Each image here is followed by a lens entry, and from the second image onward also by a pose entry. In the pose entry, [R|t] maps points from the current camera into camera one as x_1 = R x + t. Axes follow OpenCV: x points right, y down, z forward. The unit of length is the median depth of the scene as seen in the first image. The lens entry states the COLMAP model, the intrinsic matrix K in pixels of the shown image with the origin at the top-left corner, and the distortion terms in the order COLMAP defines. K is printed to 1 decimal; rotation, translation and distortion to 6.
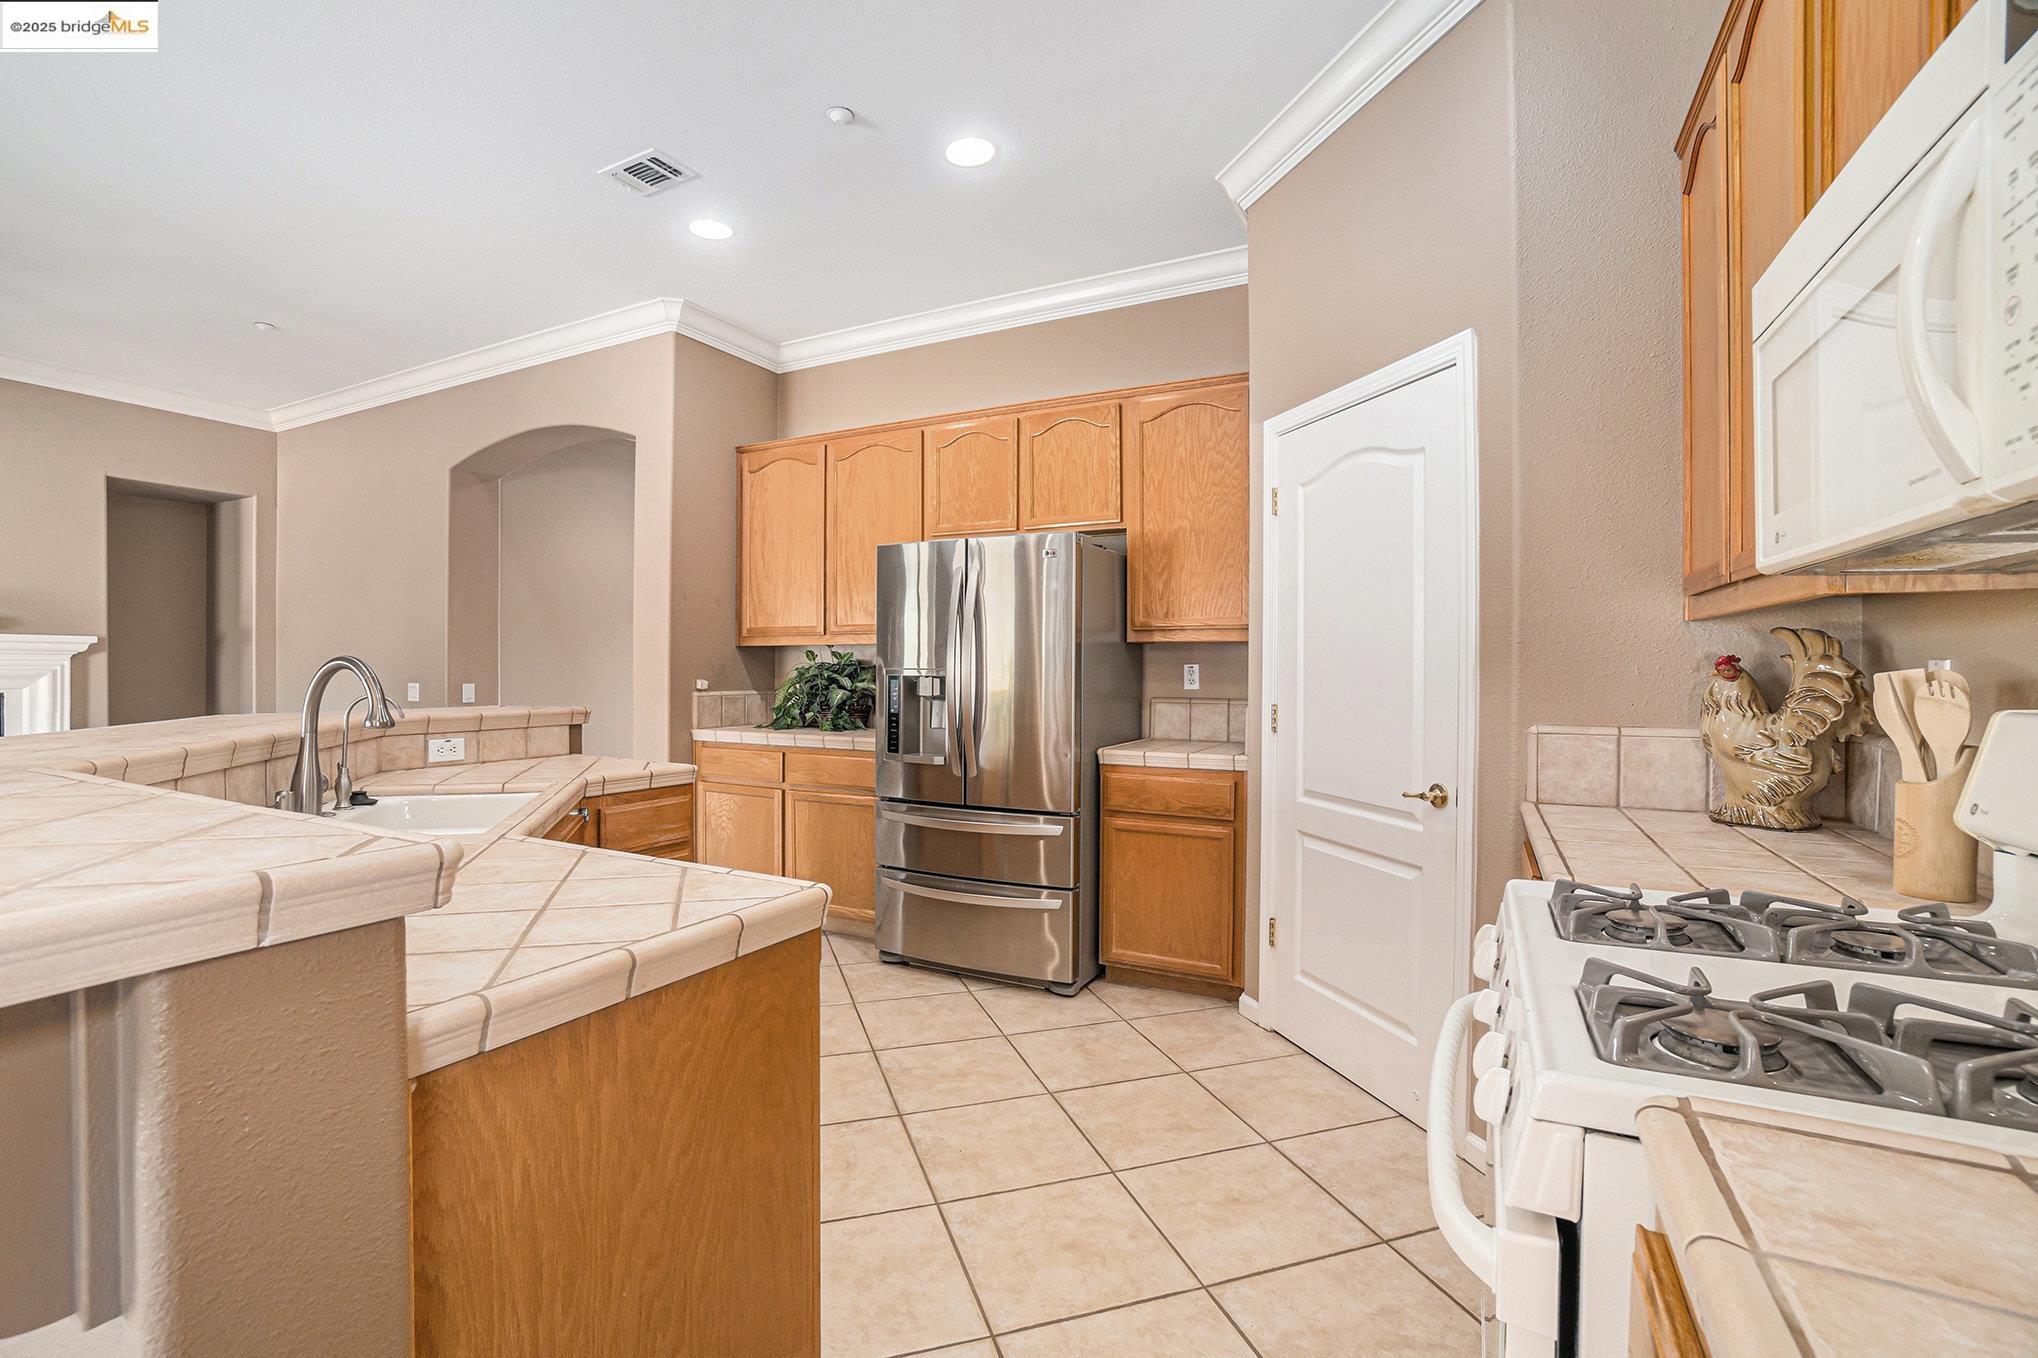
lens RADIAL K [[890.1, 0, 1002.1], [0, 890.1, 671.2], [0, 0, 1]] dist [-0.061884, 0.013795]
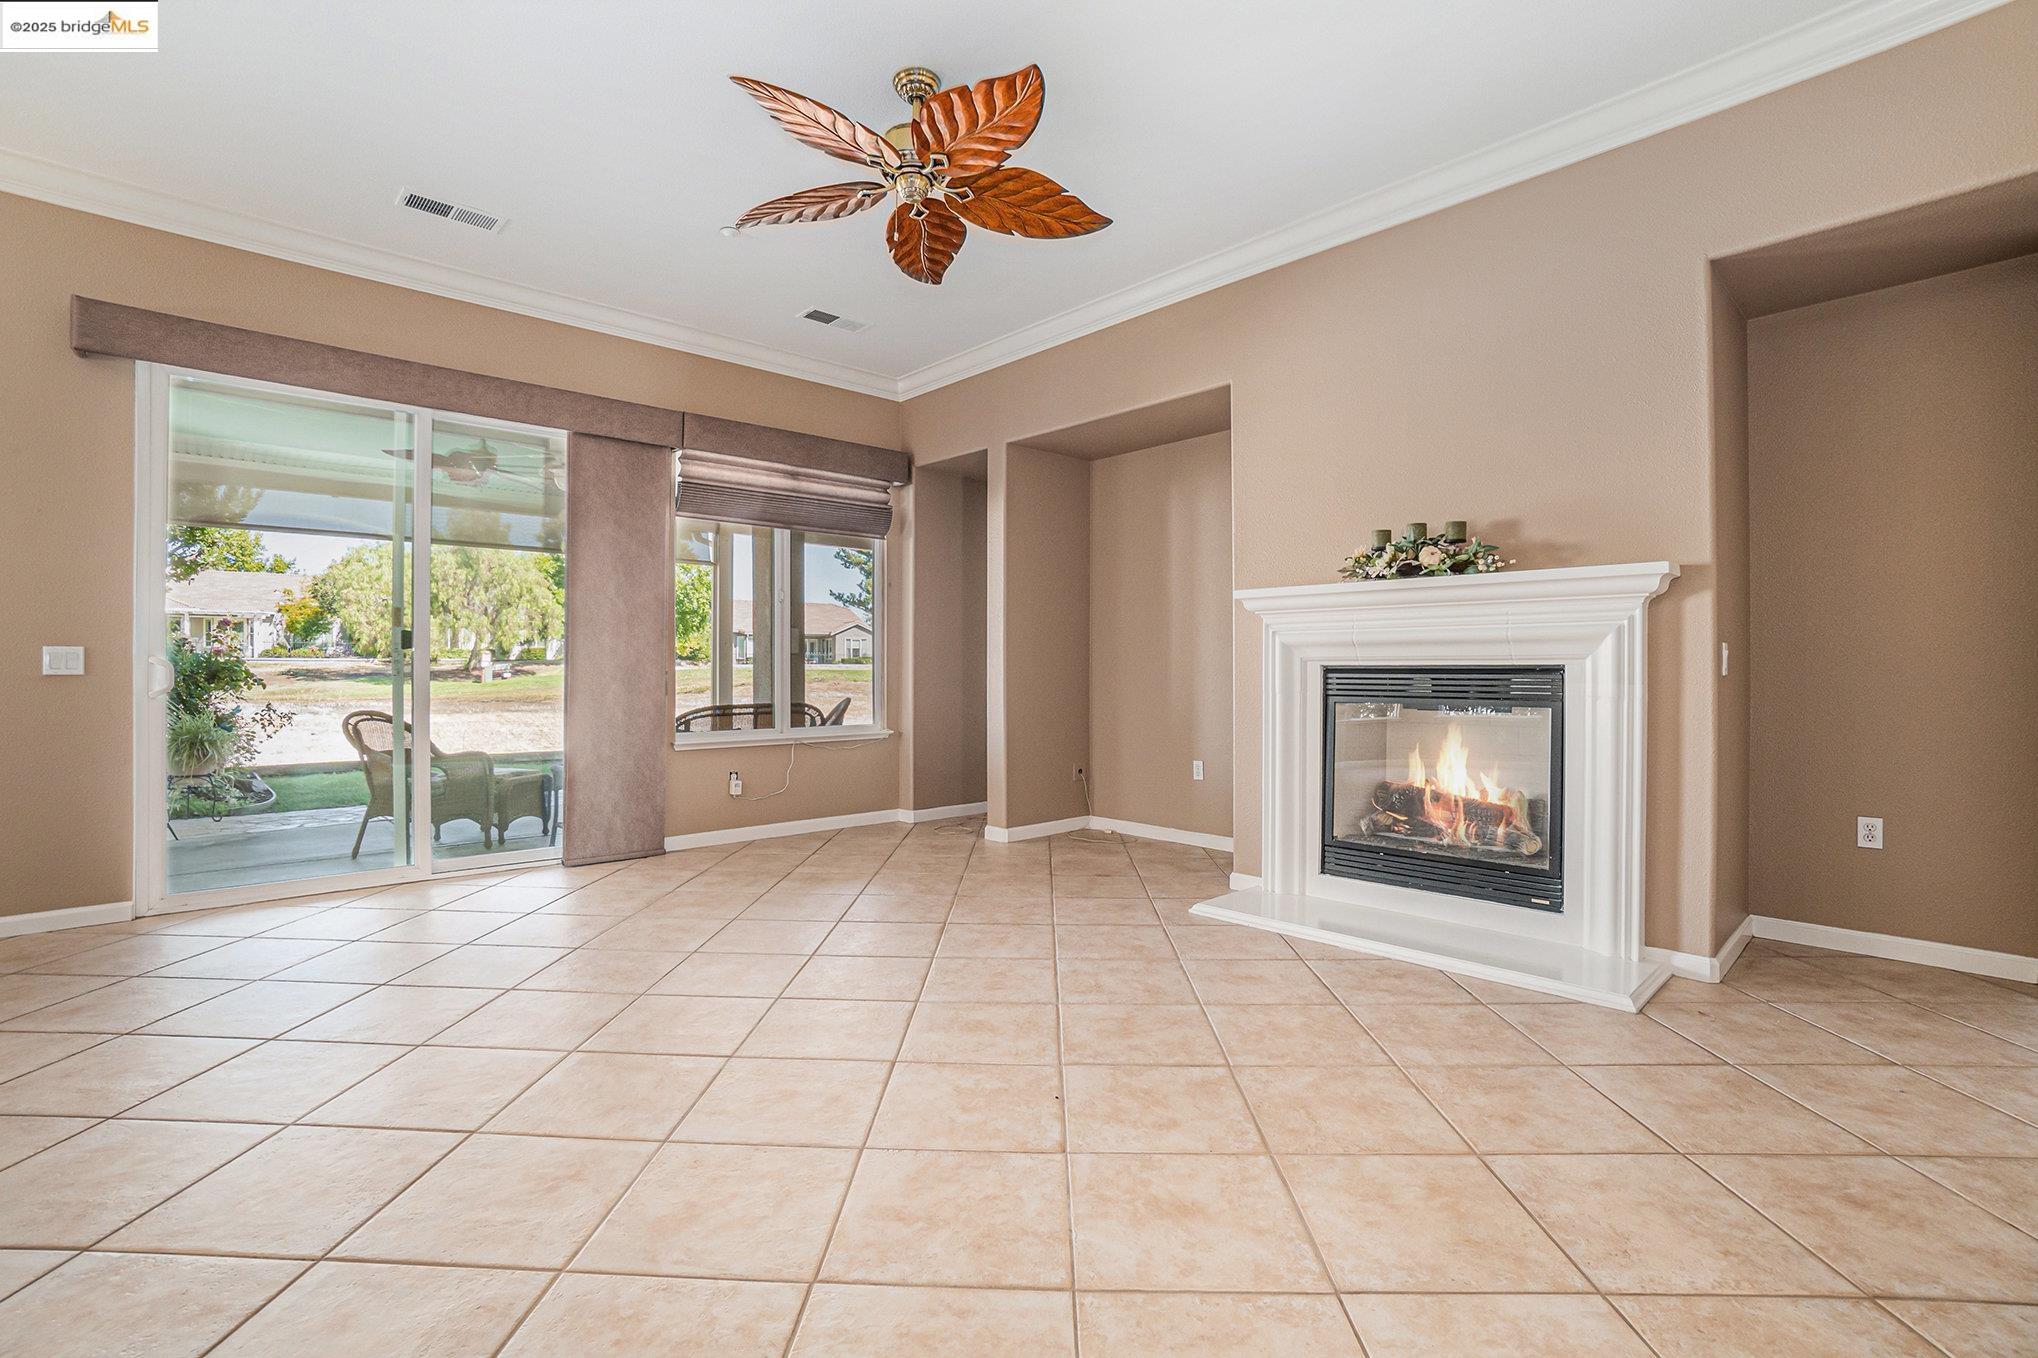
lens RADIAL K [[909.9, 0, 1001.1], [0, 909.9, 673.8], [0, 0, 1]] dist [-0.067533, 0.023991]
pose [[-0.340818, 0.001442, -0.940128, -0.535114], [-0.005966, 0.999975, 0.003697, 0.040896], [0.940110, 0.006869, -0.340801, 1.050125]]
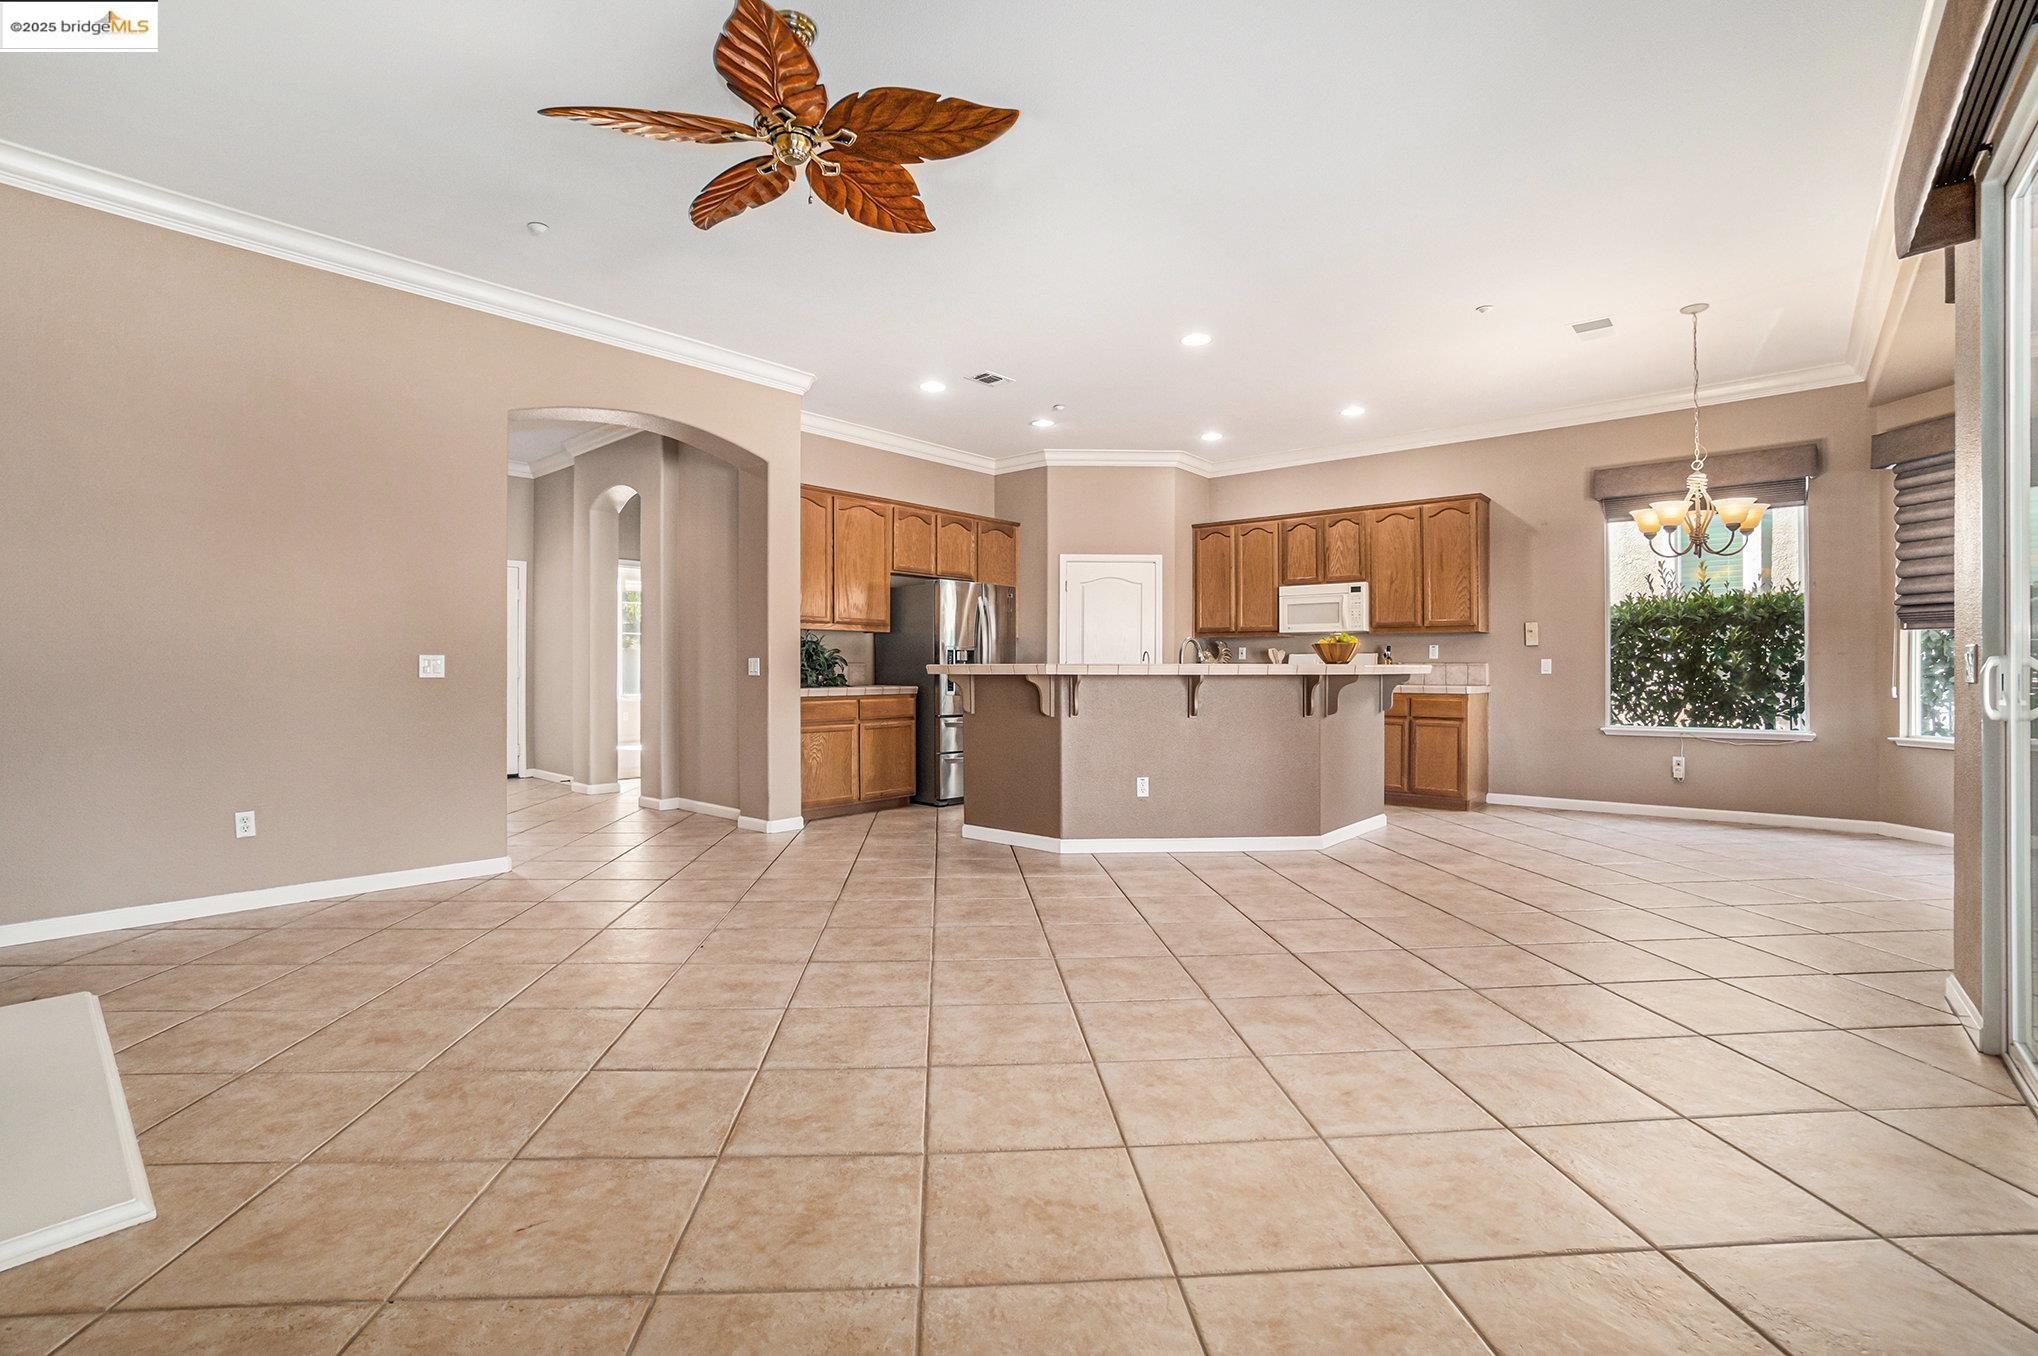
lens RADIAL K [[909.9, 0, 1001.1], [0, 909.9, 672.8], [0, 0, 1]] dist [-0.067533, 0.023991]
pose [[0.238688, -0.007903, 0.971064, -1.865319], [0.004300, 0.999966, 0.007081, 0.037269], [-0.971087, 0.002485, 0.238714, 0.395231]]
